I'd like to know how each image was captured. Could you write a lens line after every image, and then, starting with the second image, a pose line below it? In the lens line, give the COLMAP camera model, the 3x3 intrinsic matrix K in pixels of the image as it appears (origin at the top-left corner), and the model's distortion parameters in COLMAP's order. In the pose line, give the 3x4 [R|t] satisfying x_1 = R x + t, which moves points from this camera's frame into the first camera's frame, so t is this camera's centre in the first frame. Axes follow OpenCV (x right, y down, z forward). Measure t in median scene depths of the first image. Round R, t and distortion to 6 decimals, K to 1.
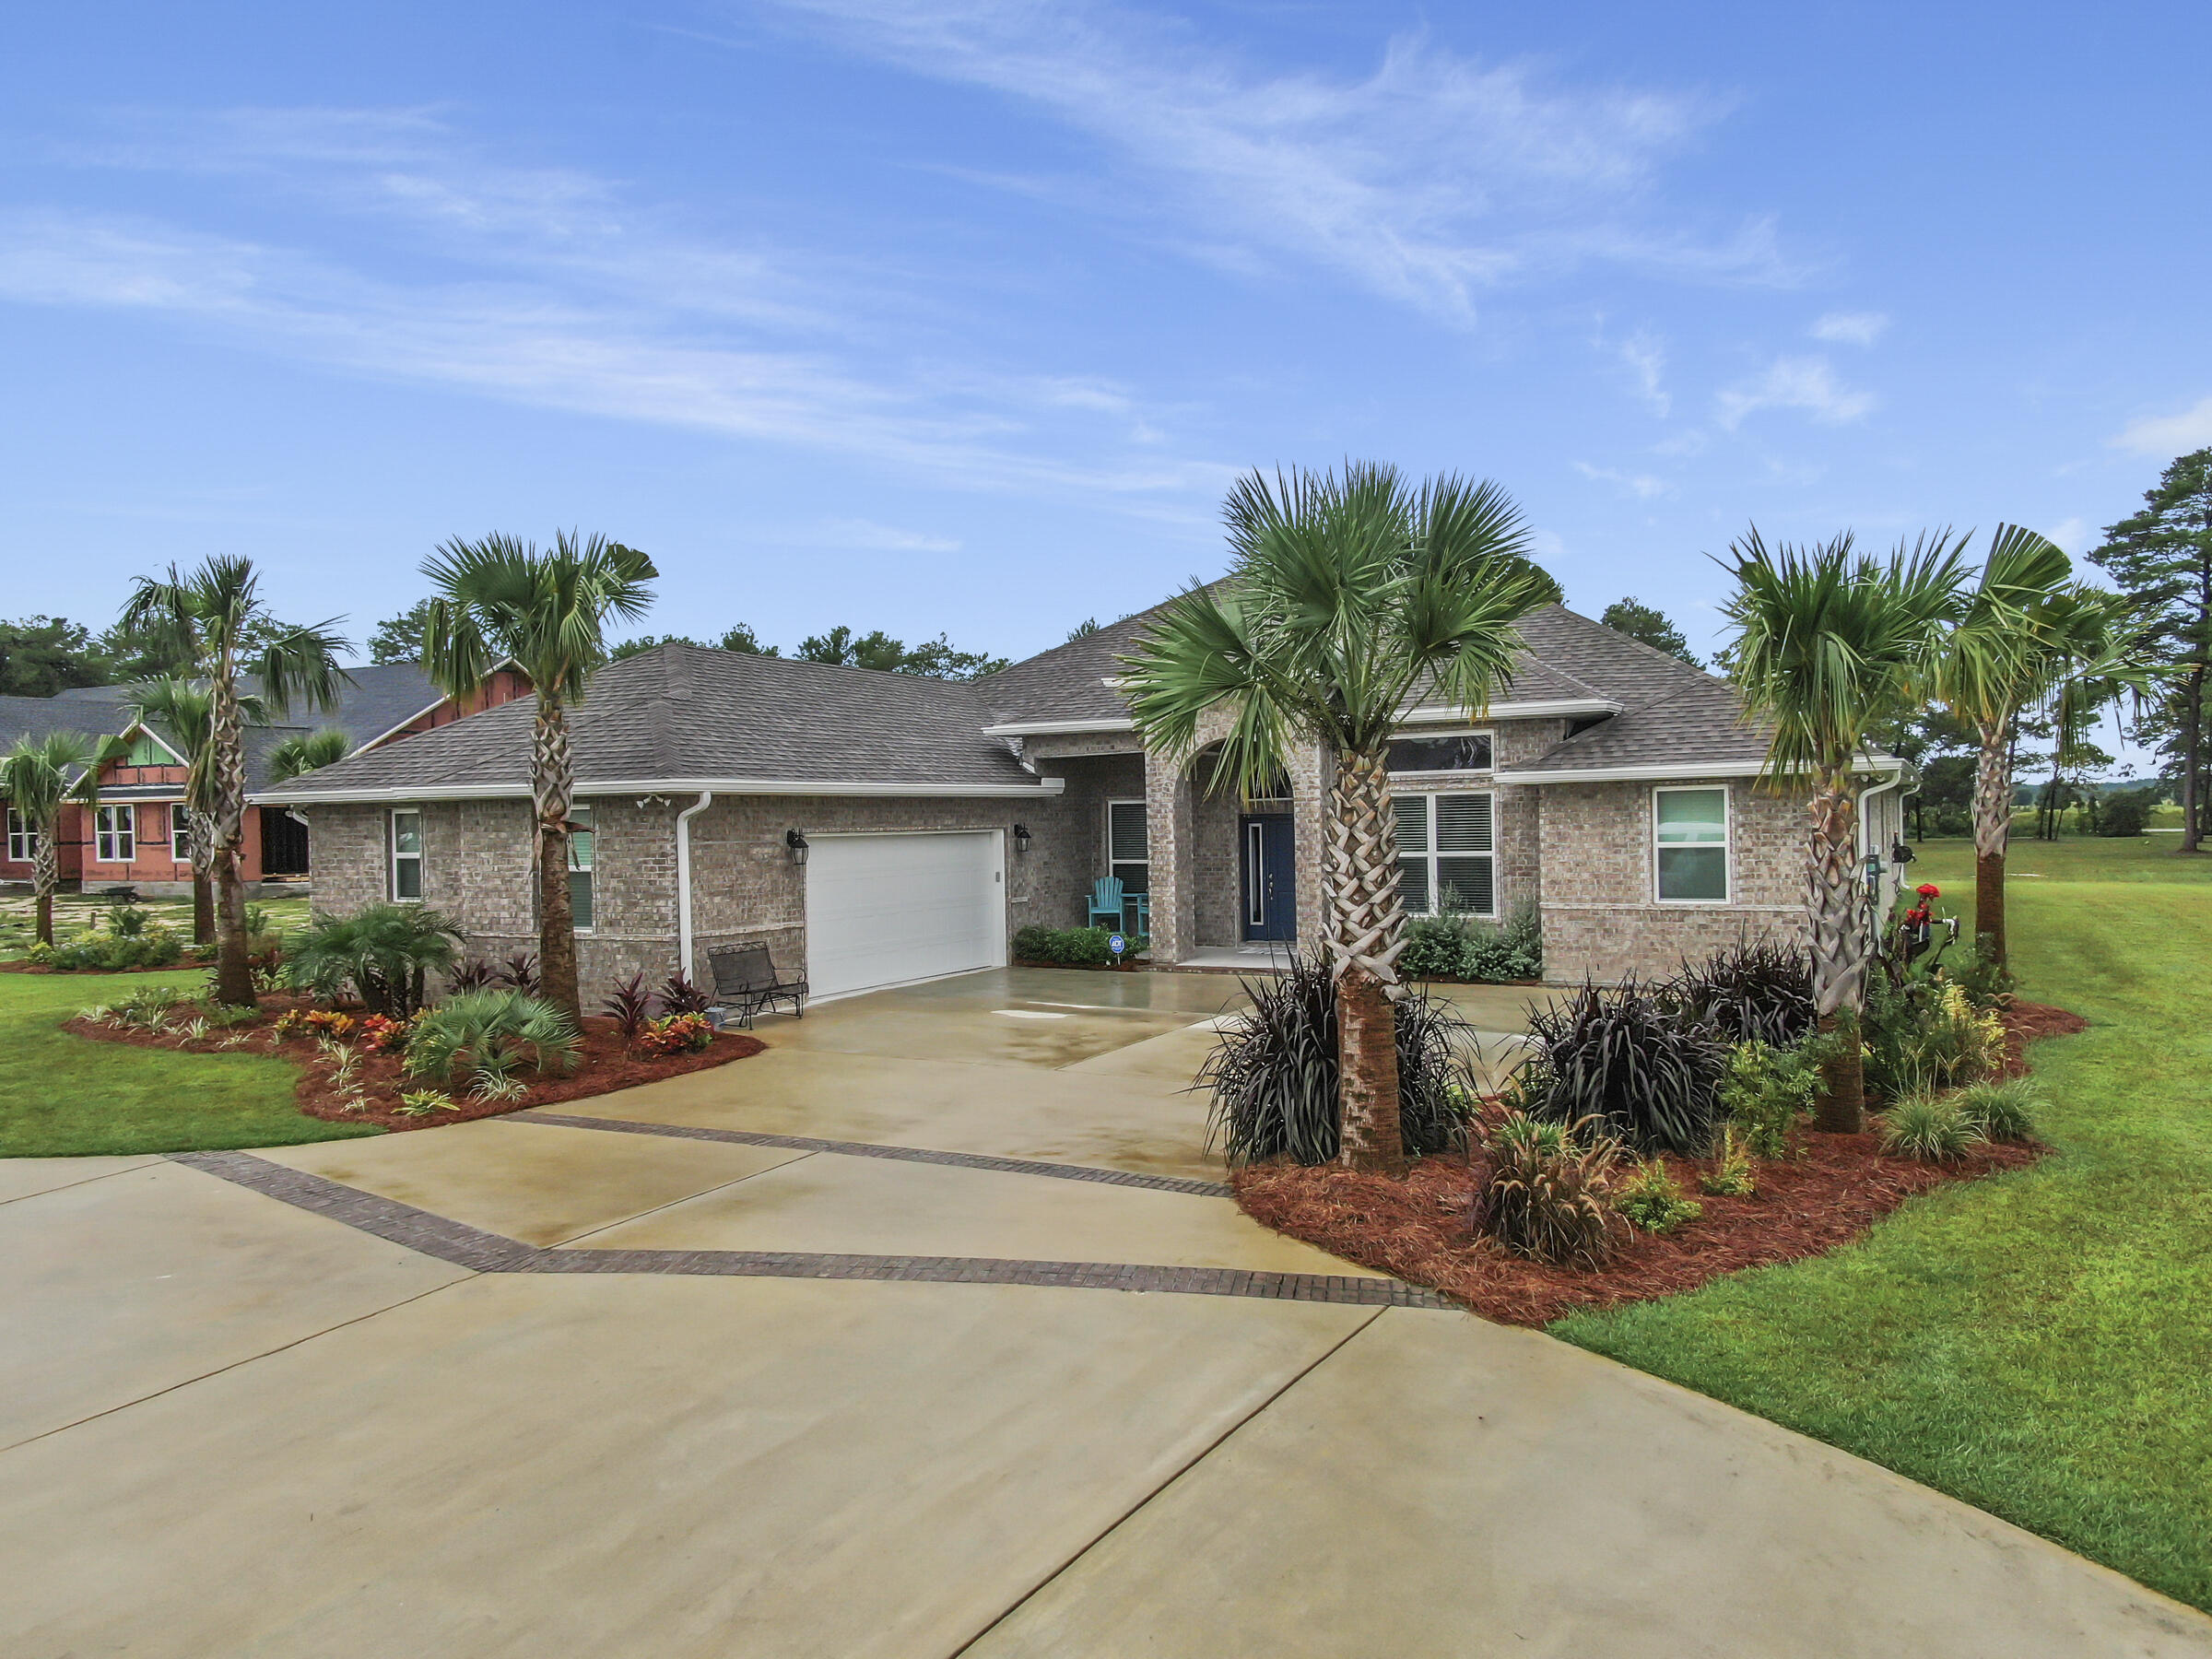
lens RADIAL K [[1478.5, 0, 1106.0], [0, 1478.5, 829.5], [0, 0, 1]] dist [0.193164, -0.196911]
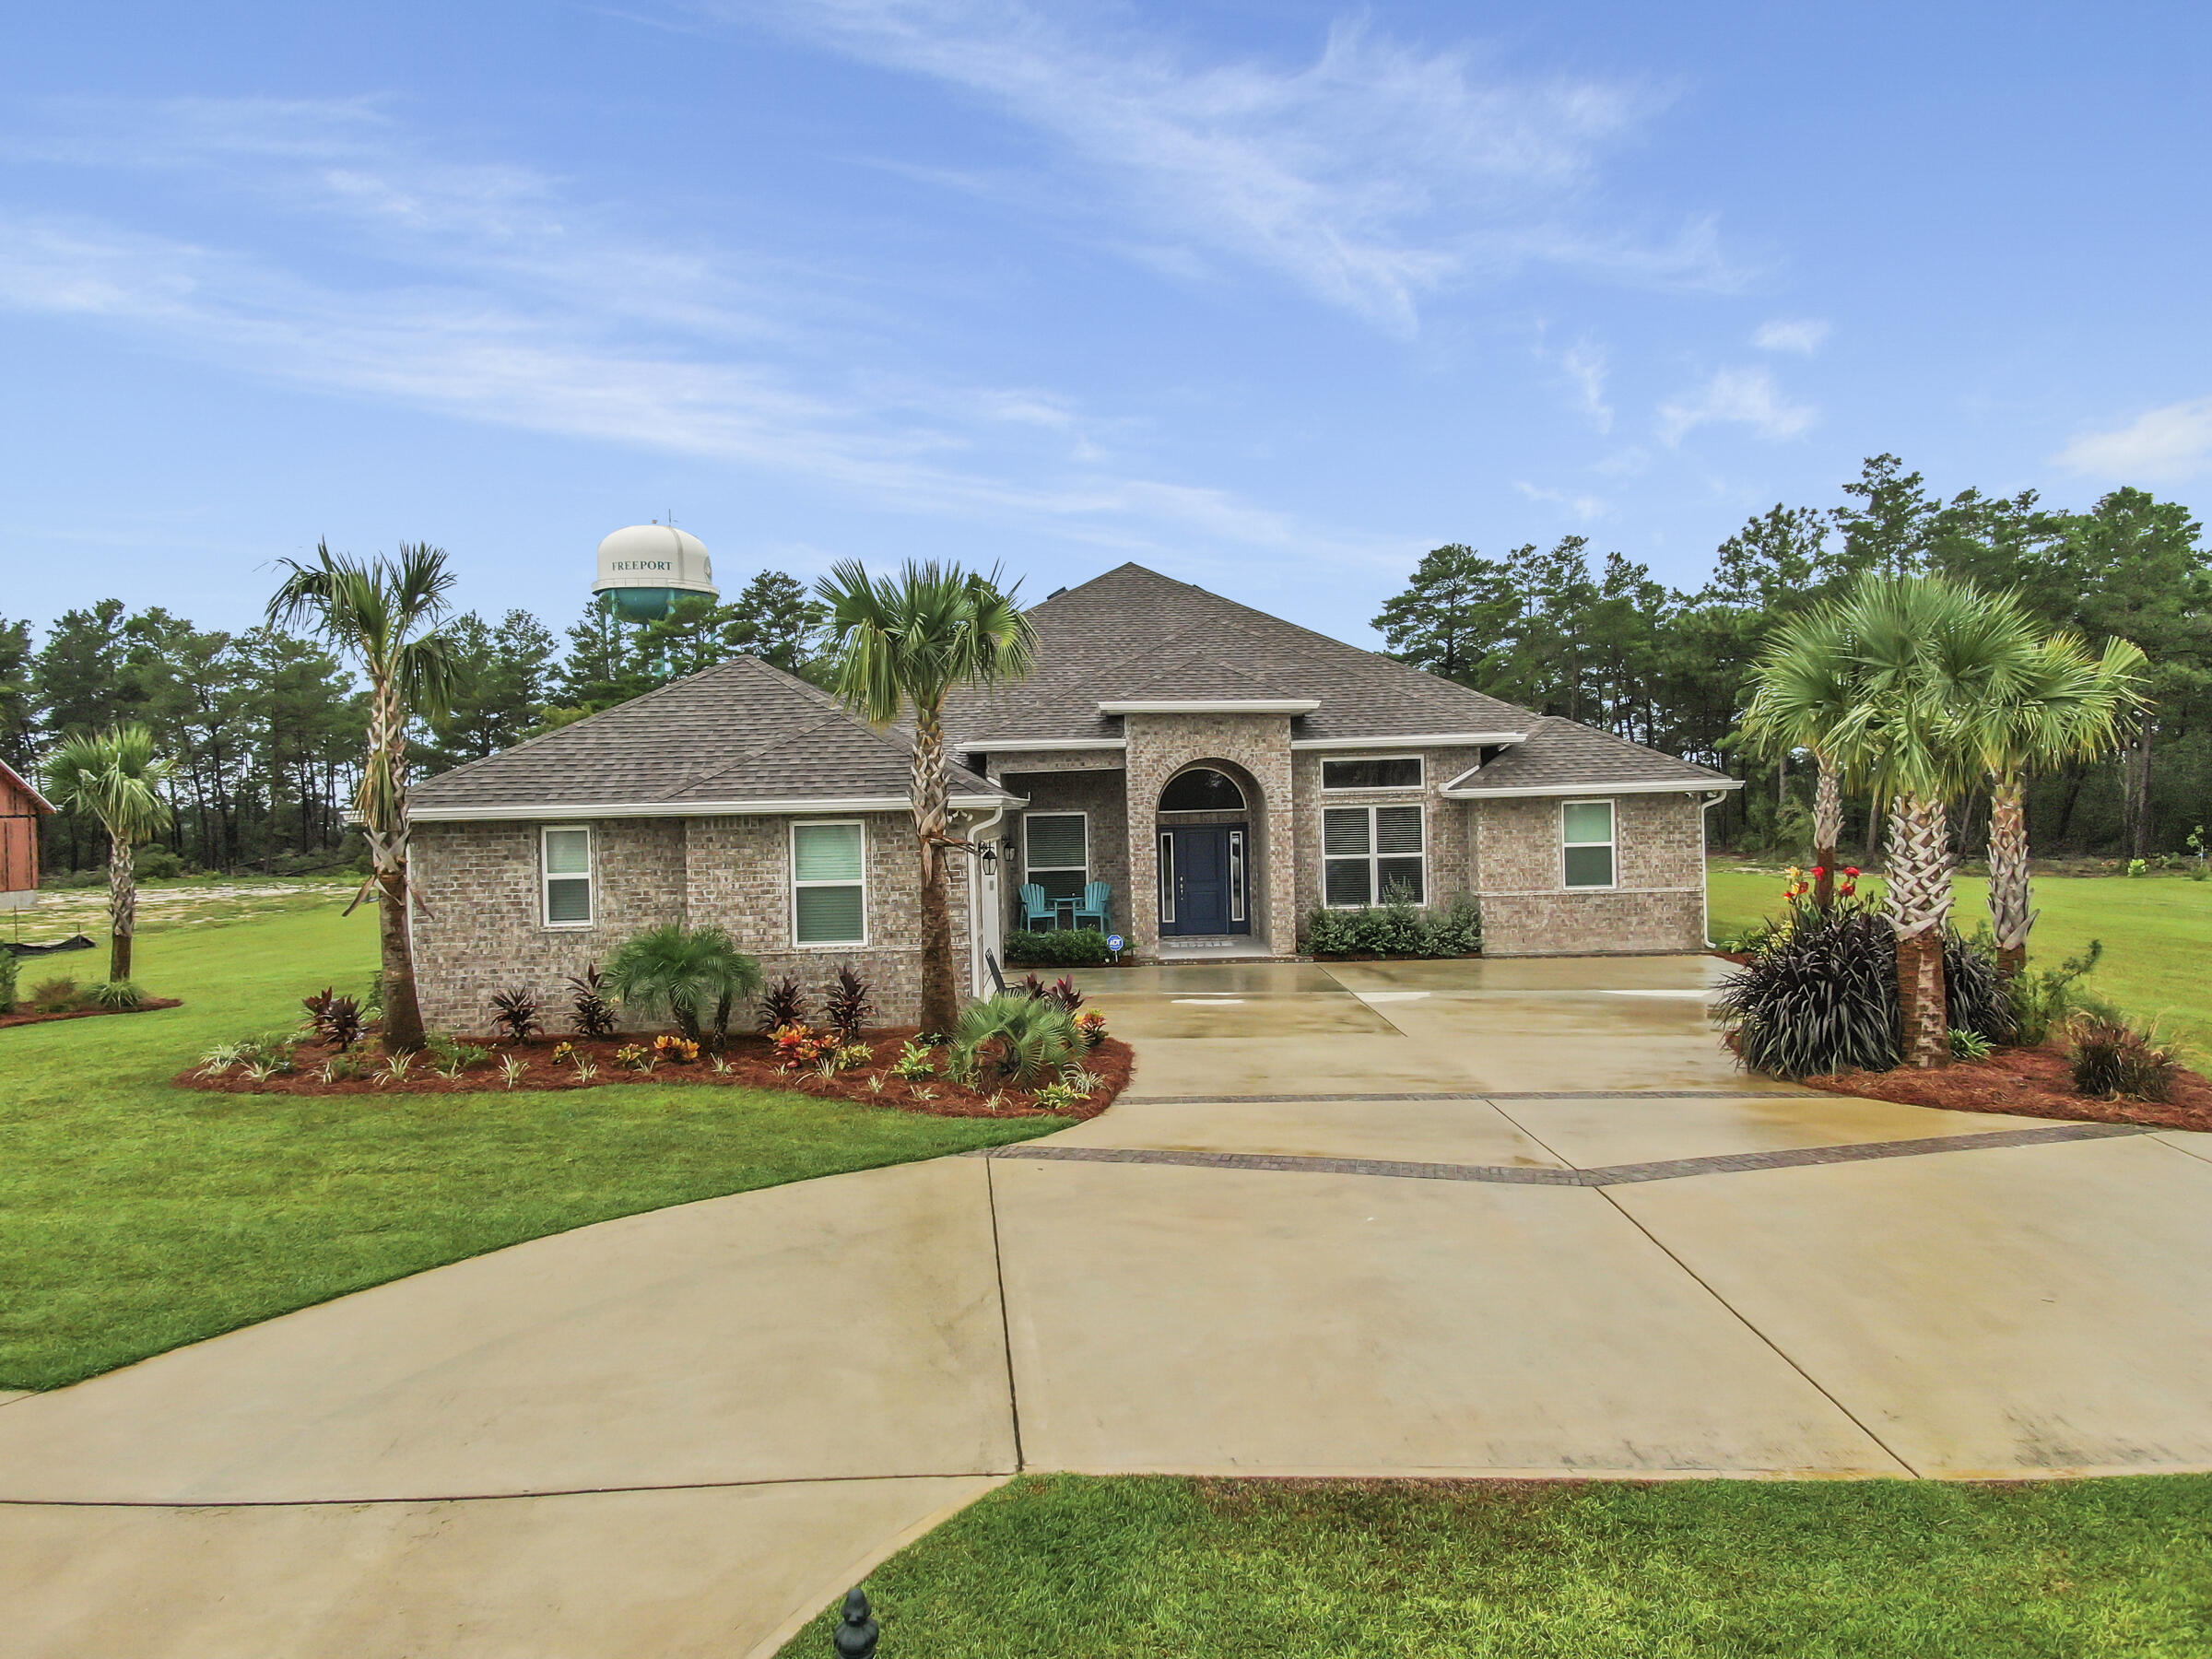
lens RADIAL K [[1478.5, 0, 1106.0], [0, 1478.5, 829.5], [0, 0, 1]] dist [0.193164, -0.196911]
pose [[0.882624, -0.007956, 0.470013, -0.550473], [0.011728, 0.999918, -0.005097, -0.001380], [-0.469934, 0.010010, 0.882645, 0.030816]]
